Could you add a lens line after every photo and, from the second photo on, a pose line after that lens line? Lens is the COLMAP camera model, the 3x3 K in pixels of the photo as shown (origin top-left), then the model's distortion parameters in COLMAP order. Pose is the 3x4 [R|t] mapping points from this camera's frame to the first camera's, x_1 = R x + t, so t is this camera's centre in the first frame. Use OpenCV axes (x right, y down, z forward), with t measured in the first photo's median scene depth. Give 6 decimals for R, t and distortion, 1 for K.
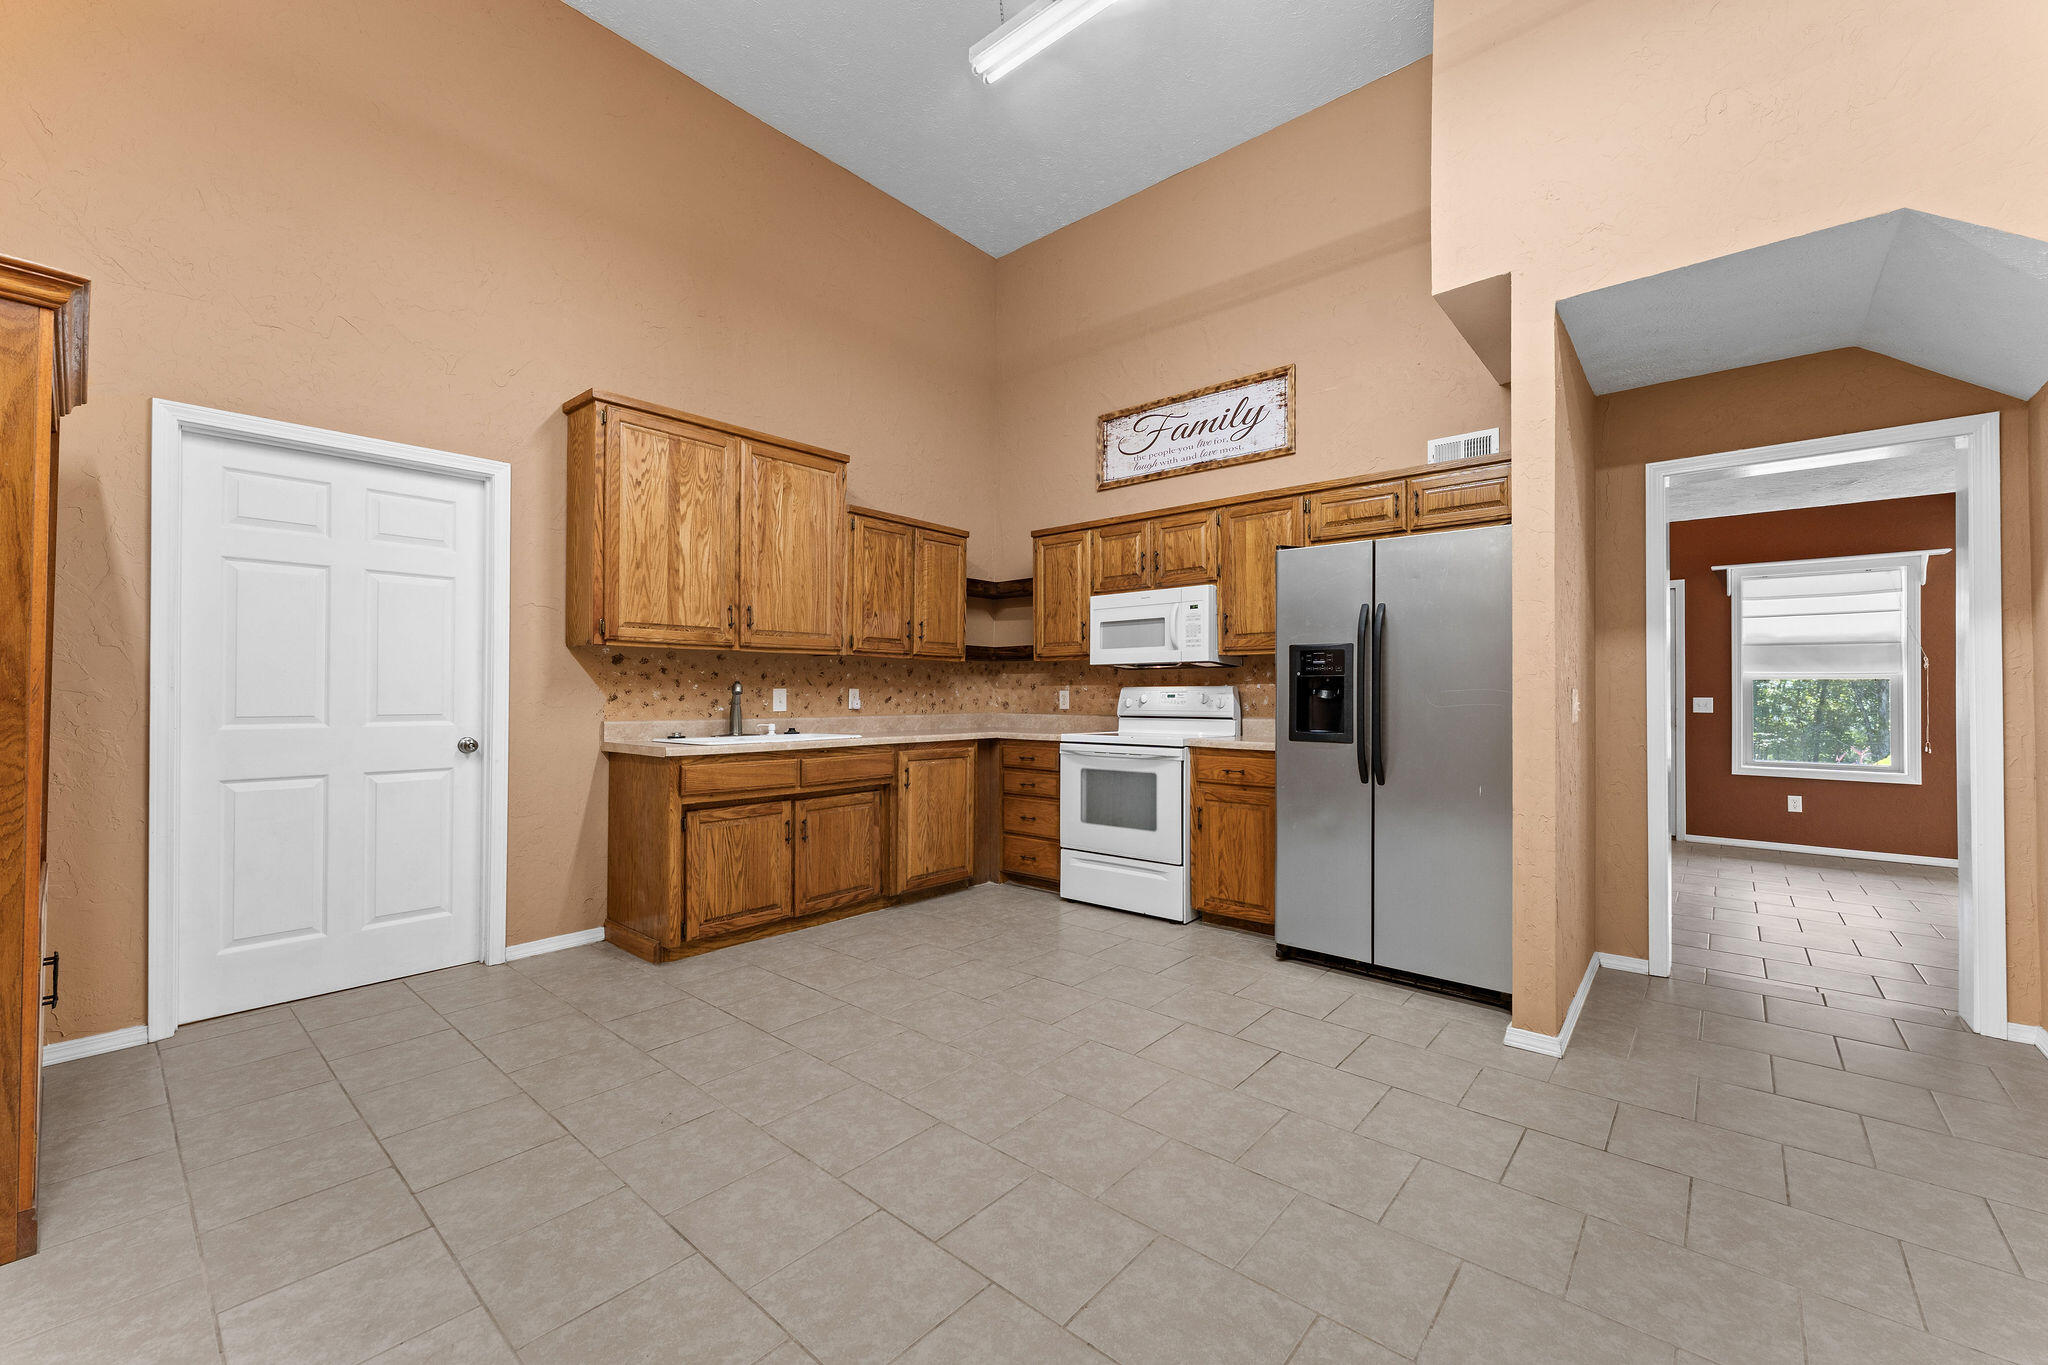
lens RADIAL K [[812.8, 0, 1026.0], [0, 812.8, 686.6], [0, 0, 1]] dist [0.000156, -0.000049]
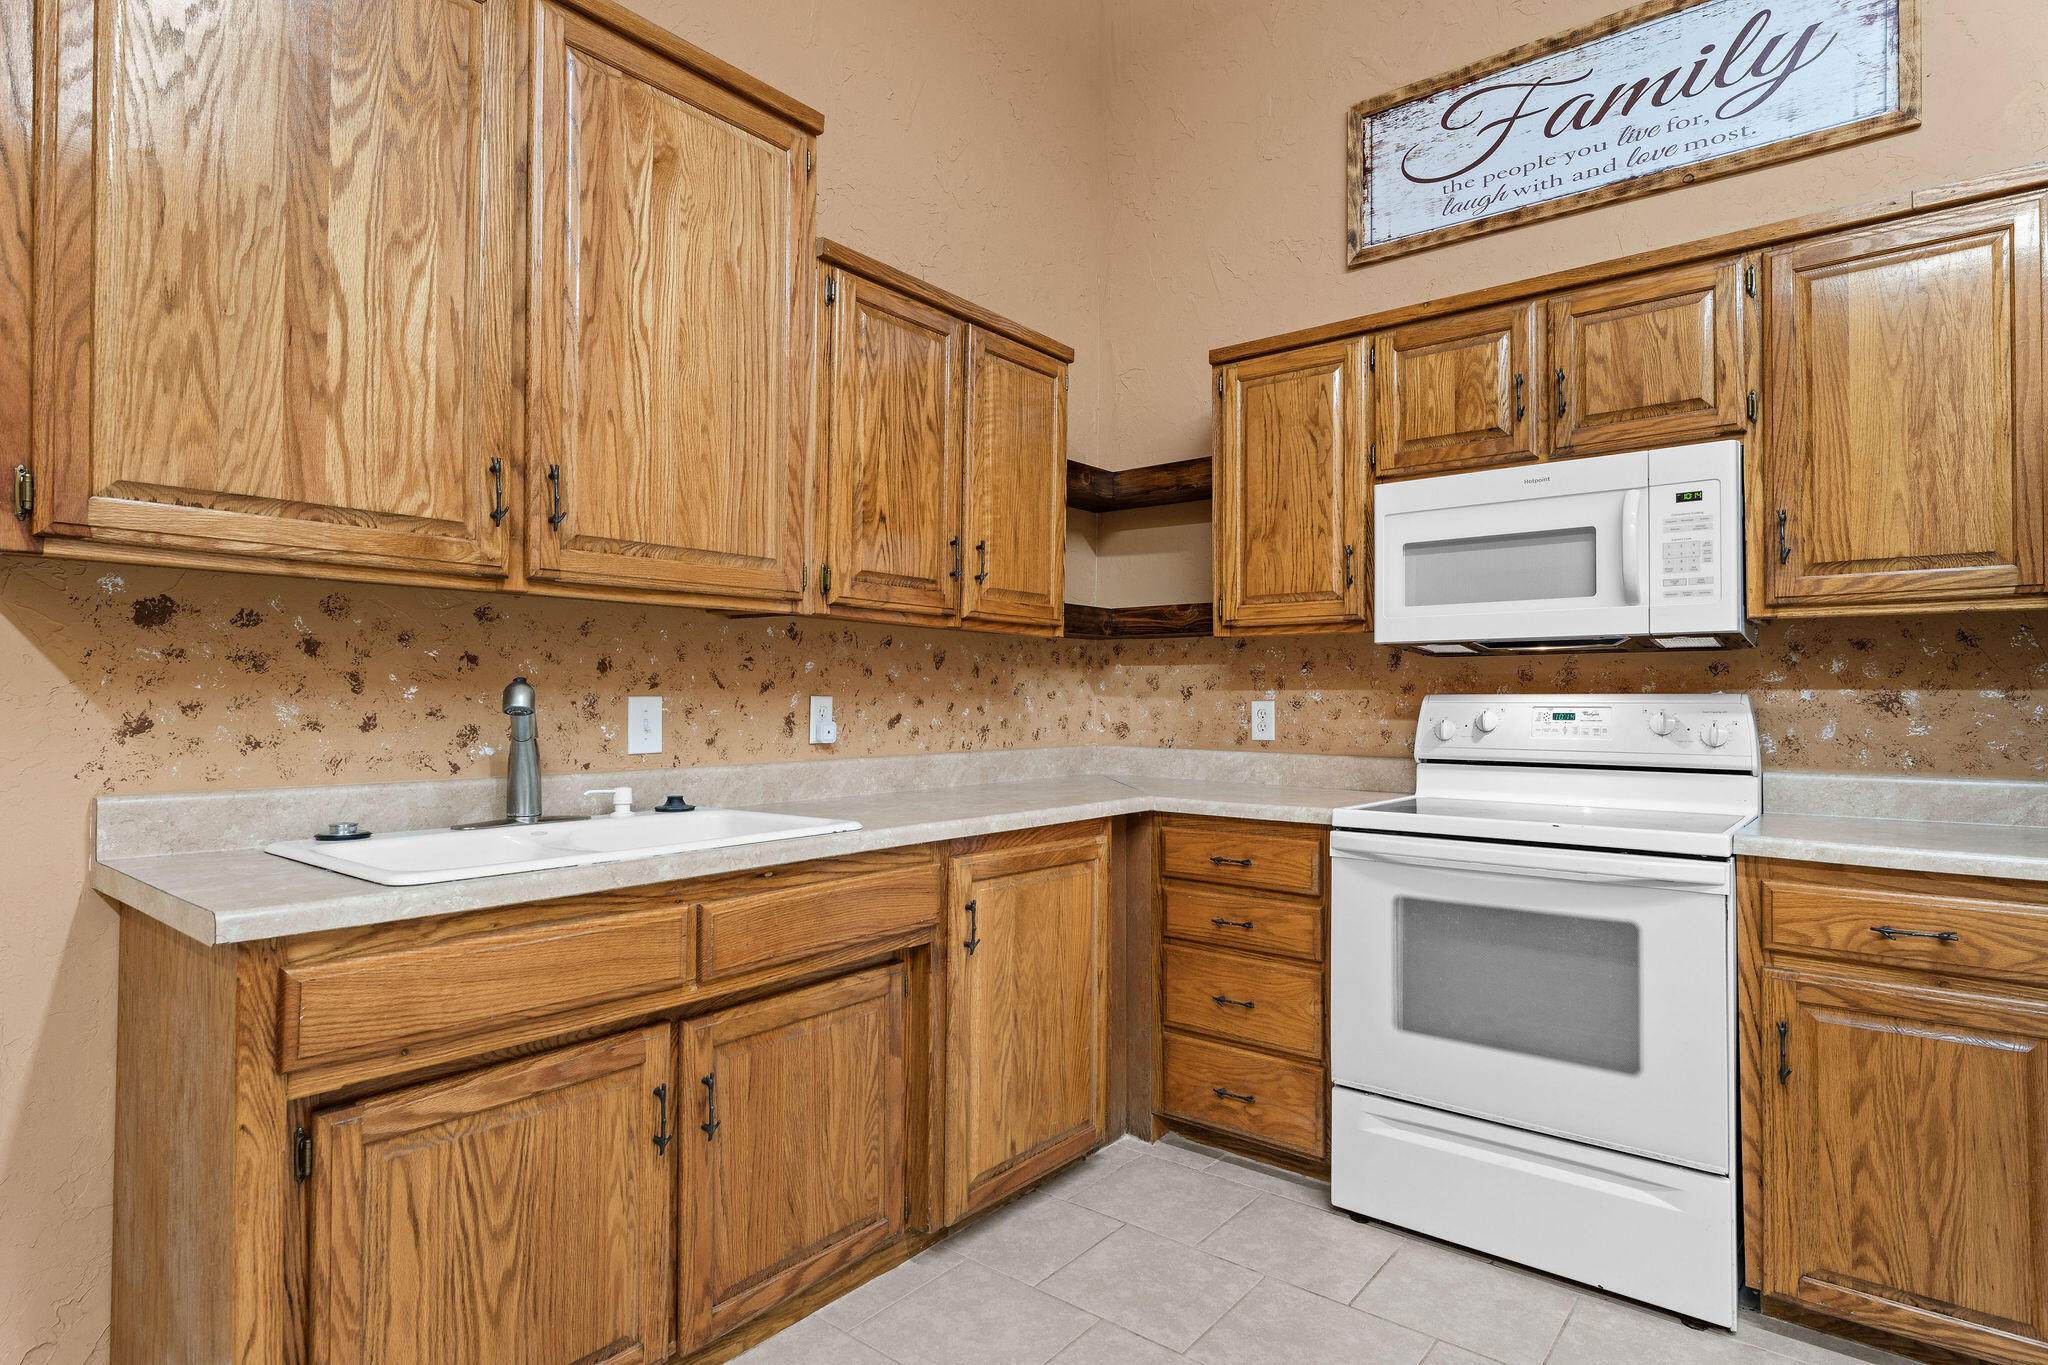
lens RADIAL K [[1067.1, 0, 1023.6], [0, 1067.1, 684.6], [0, 0, 1]] dist [-0.004714, -0.000434]
pose [[0.999533, 0.003456, 0.030375, -0.135711], [-0.003362, 0.999989, -0.003133, -0.002688], [-0.030385, 0.003030, 0.999534, 0.480605]]
